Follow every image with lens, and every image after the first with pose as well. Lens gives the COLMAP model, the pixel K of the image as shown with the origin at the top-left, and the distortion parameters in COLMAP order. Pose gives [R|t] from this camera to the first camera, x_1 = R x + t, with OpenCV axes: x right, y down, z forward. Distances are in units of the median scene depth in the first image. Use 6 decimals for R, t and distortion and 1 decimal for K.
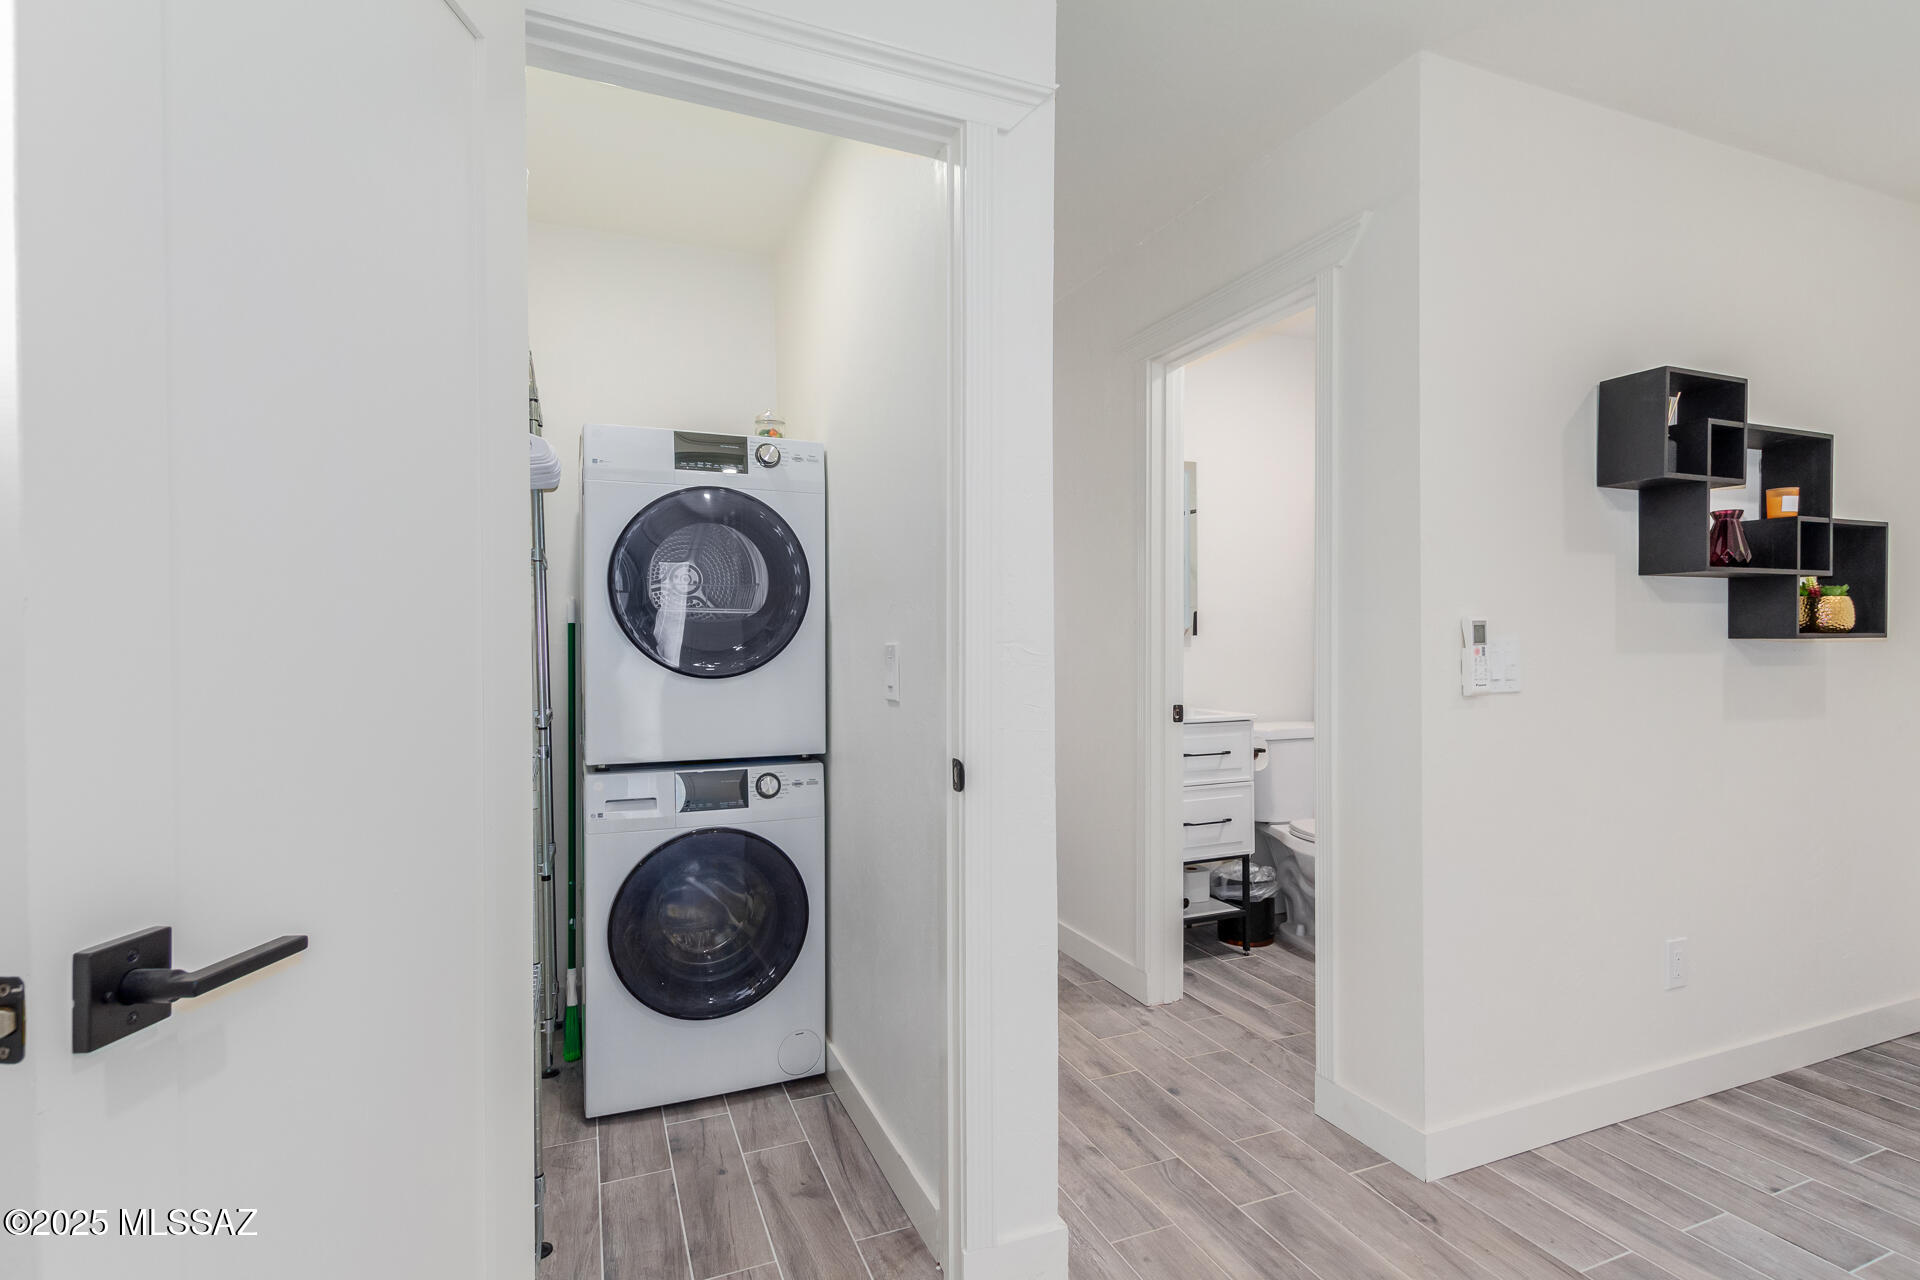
lens RADIAL K [[921.3, 0, 968.6], [0, 921.3, 672.8], [0, 0, 1]] dist [0.014804, -0.000212]
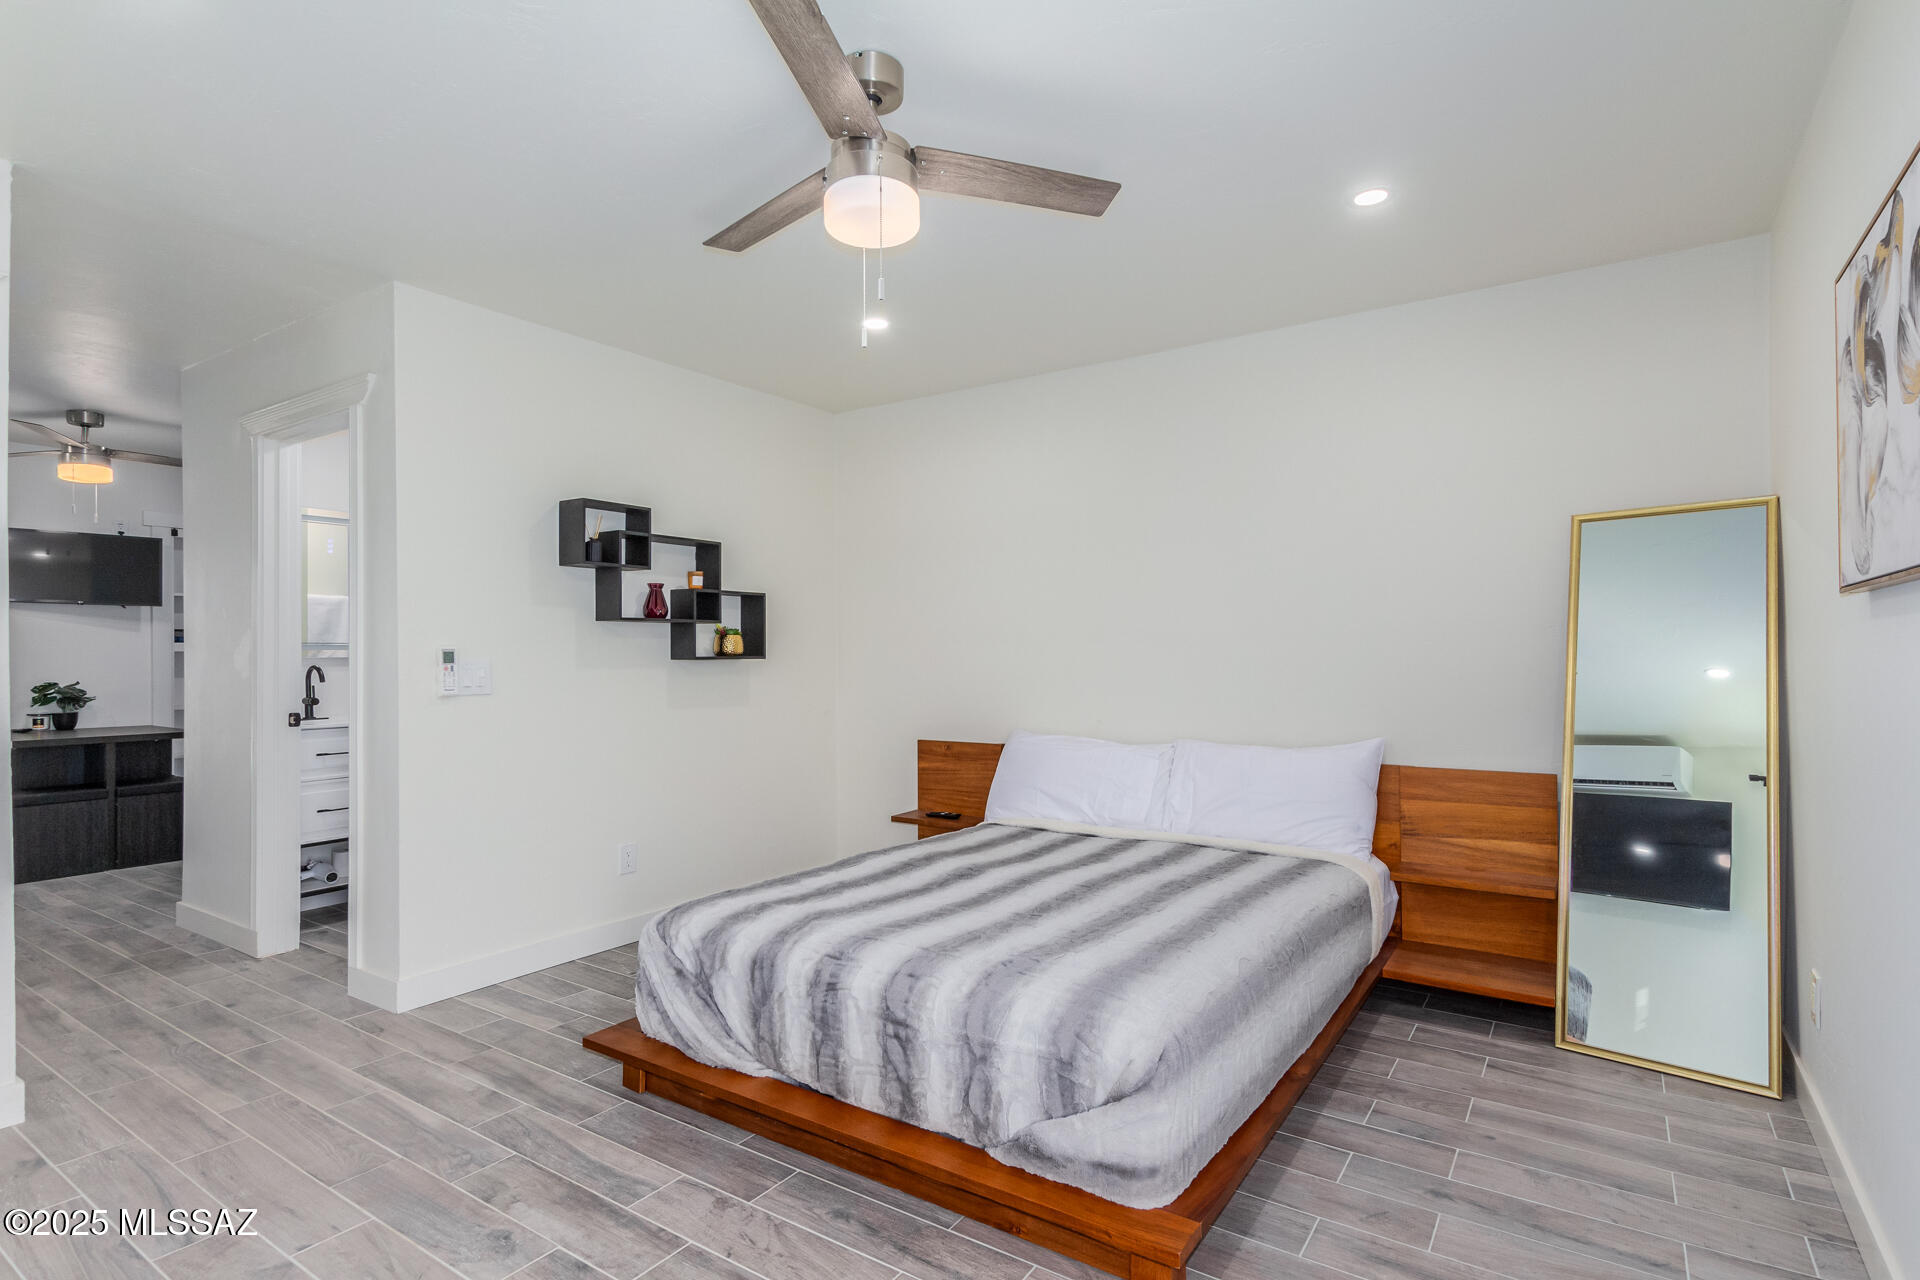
lens RADIAL K [[904.6, 0, 958.1], [0, 904.6, 662.0], [0, 0, 1]] dist [0.001990, 0.000094]
pose [[0.825046, -0.003212, 0.565057, 0.343939], [0.020067, 0.999520, -0.023618, 0.016692], [-0.564709, 0.030824, 0.824714, -0.648590]]
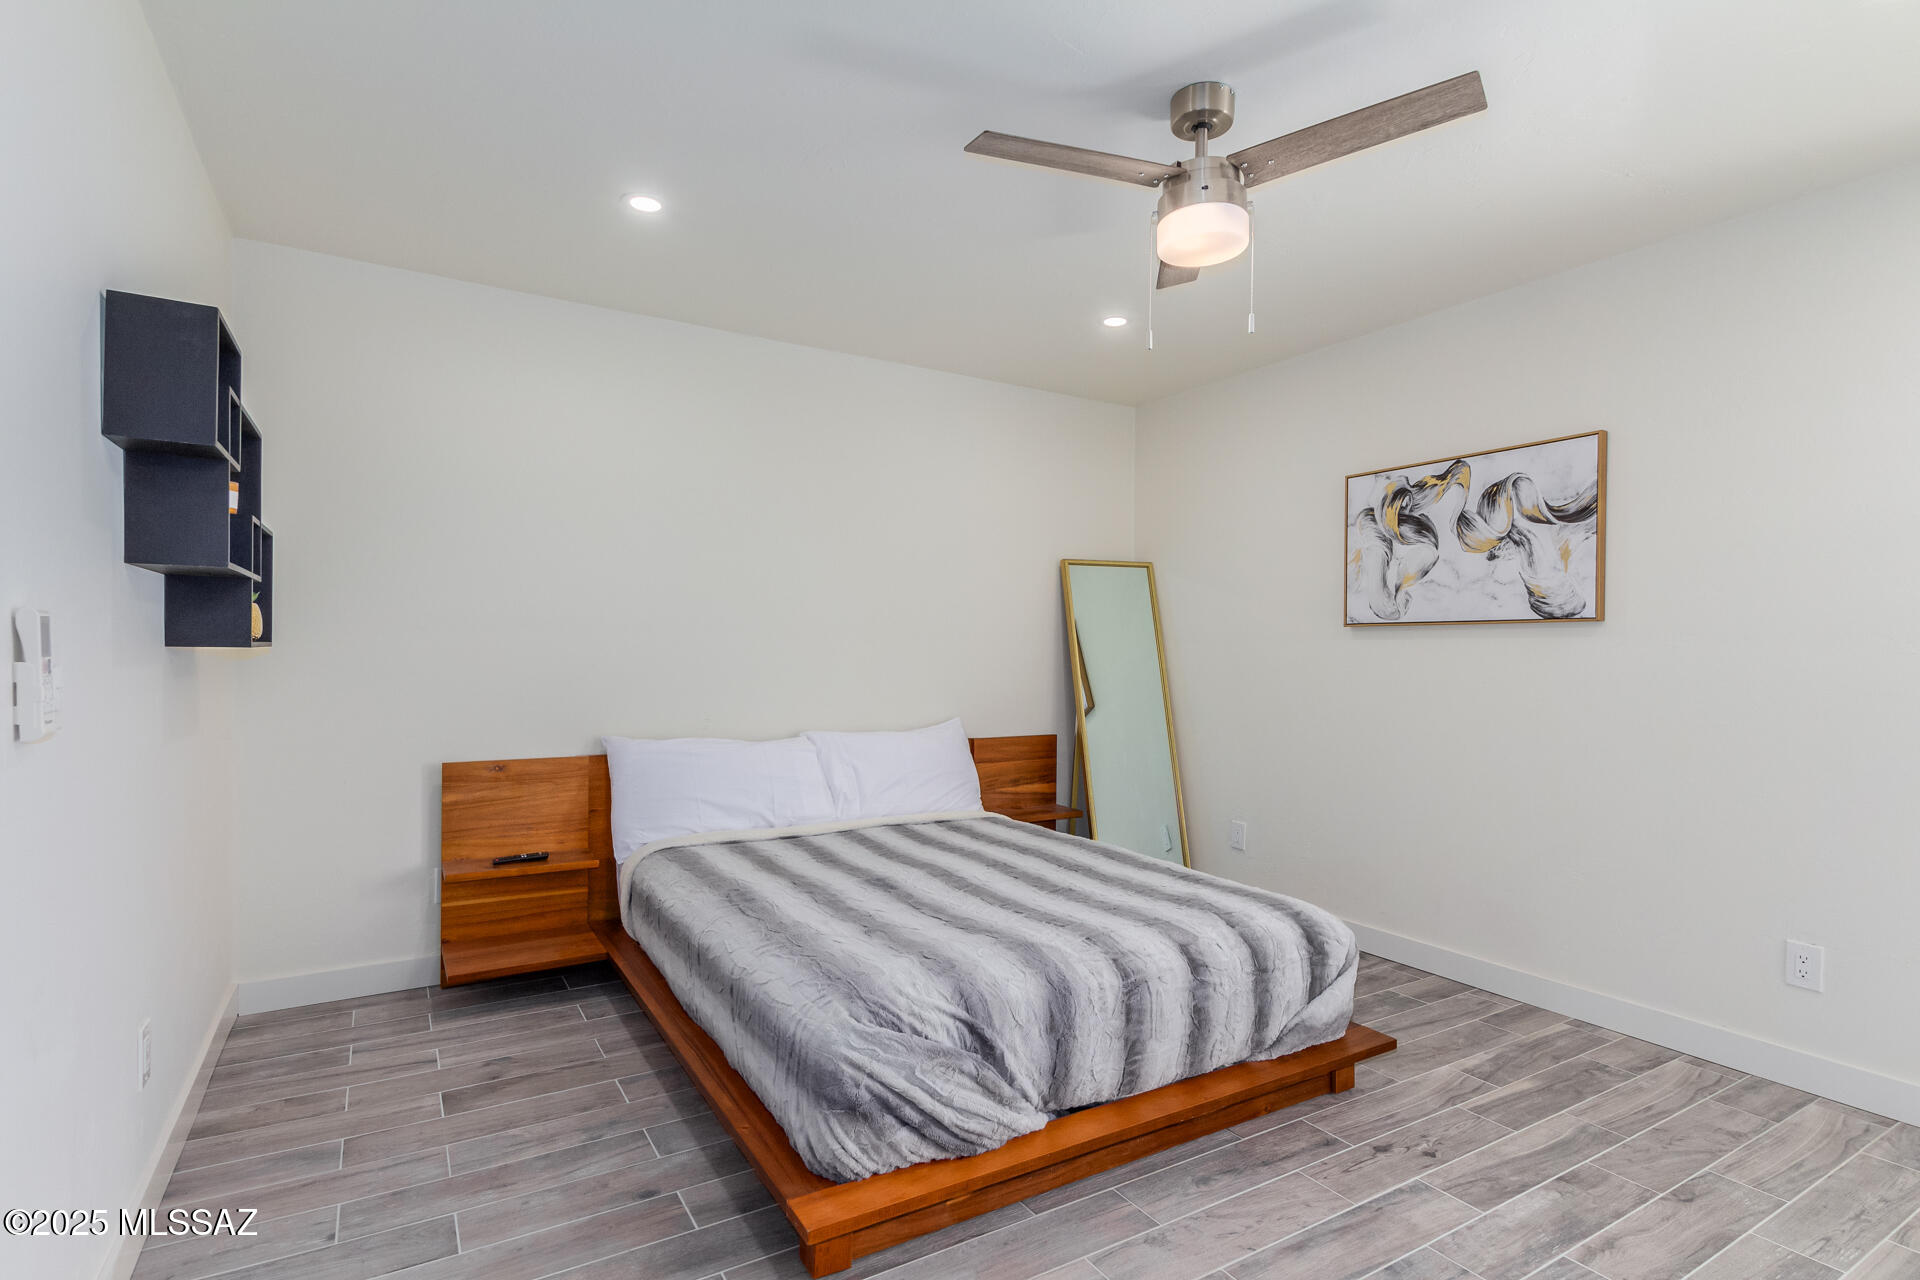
lens RADIAL K [[926.8, 0, 956.3], [0, 926.8, 656.9], [0, 0, 1]] dist [0.001510, 0.000508]
pose [[-0.134768, -0.005663, 0.990861, -0.123506], [0.022953, 0.999698, 0.008835, -0.019215], [-0.990611, 0.023934, -0.134598, 0.434860]]
